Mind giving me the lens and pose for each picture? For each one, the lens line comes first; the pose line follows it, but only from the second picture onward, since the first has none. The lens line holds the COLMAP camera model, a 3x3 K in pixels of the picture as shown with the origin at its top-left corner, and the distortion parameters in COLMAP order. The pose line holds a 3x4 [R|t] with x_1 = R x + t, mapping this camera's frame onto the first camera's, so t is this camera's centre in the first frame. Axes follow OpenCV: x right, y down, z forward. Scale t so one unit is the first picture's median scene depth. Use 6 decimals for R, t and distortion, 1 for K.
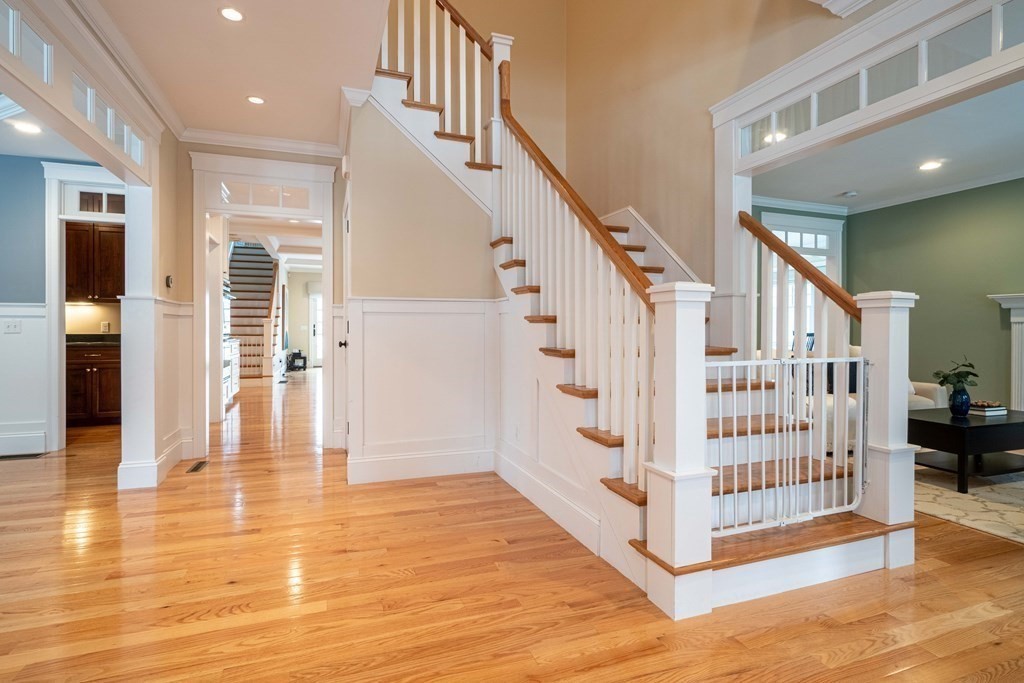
lens RADIAL K [[505.2, 0, 511.0], [0, 505.2, 333.7], [0, 0, 1]] dist [-0.017265, -0.000823]
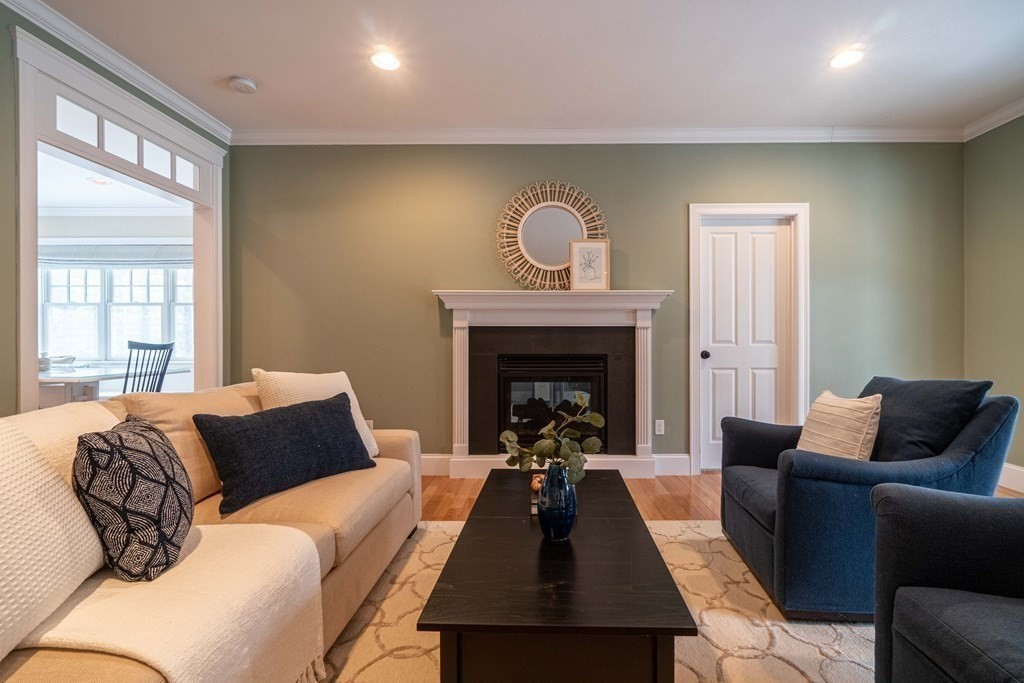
lens RADIAL K [[444.9, 0, 515.0], [0, 444.9, 340.1], [0, 0, 1]] dist [0.000153, 0.000729]
pose [[0.370095, -0.001320, 0.928993, 0.834749], [0.007067, 0.999974, -0.001394, -0.002990], [-0.928967, 0.007081, 0.370095, 1.349538]]
